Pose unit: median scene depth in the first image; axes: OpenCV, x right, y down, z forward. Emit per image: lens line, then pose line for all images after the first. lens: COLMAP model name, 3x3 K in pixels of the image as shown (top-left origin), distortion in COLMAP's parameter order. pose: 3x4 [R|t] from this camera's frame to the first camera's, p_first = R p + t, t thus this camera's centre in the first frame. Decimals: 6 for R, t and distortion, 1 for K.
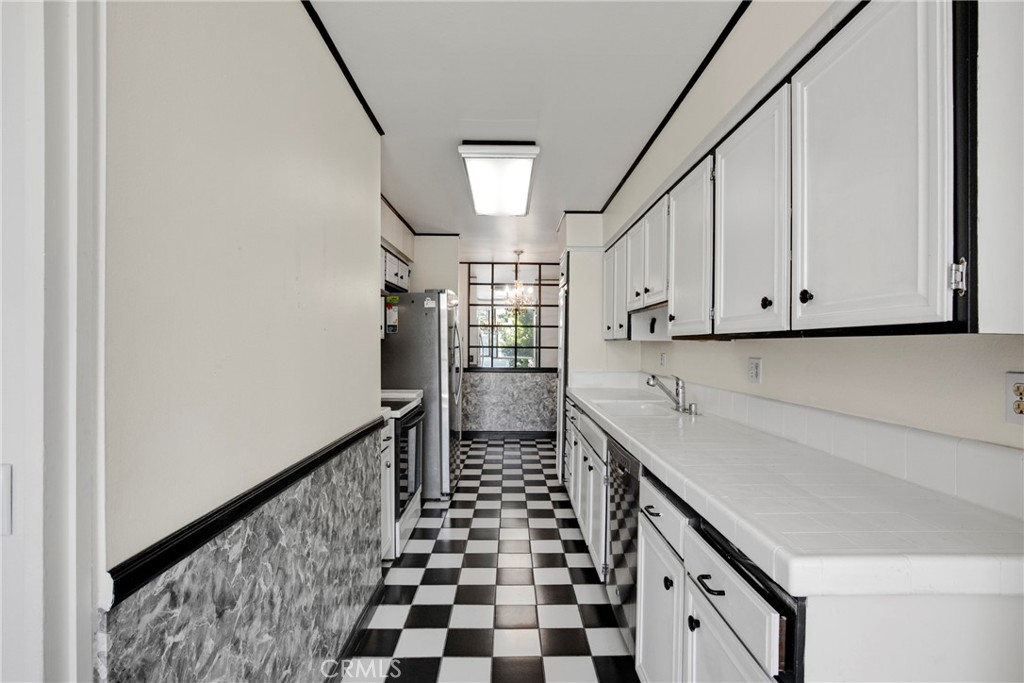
lens RADIAL K [[488.4, 0, 500.2], [0, 488.4, 357.4], [0, 0, 1]] dist [-0.027018, 0.004699]
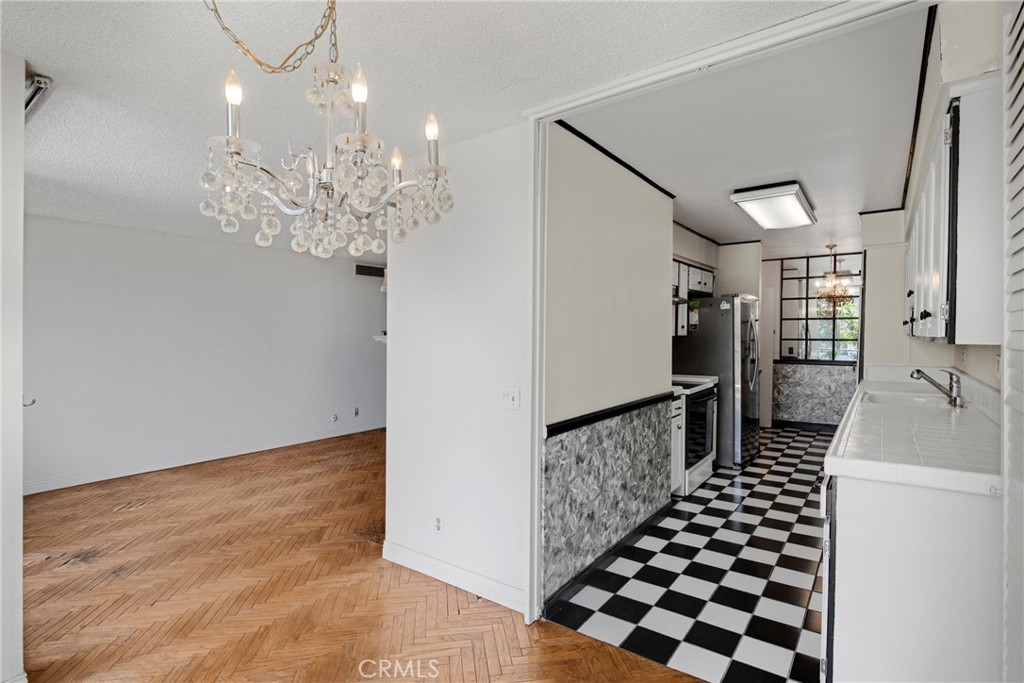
lens RADIAL K [[488.4, 0, 511.8], [0, 488.4, 346.0], [0, 0, 1]] dist [-0.027018, 0.004699]
pose [[0.802263, 0.004756, -0.596951, 0.212903], [-0.005464, 0.999985, 0.000625, -0.011991], [0.596945, 0.002760, 0.802277, -0.405595]]
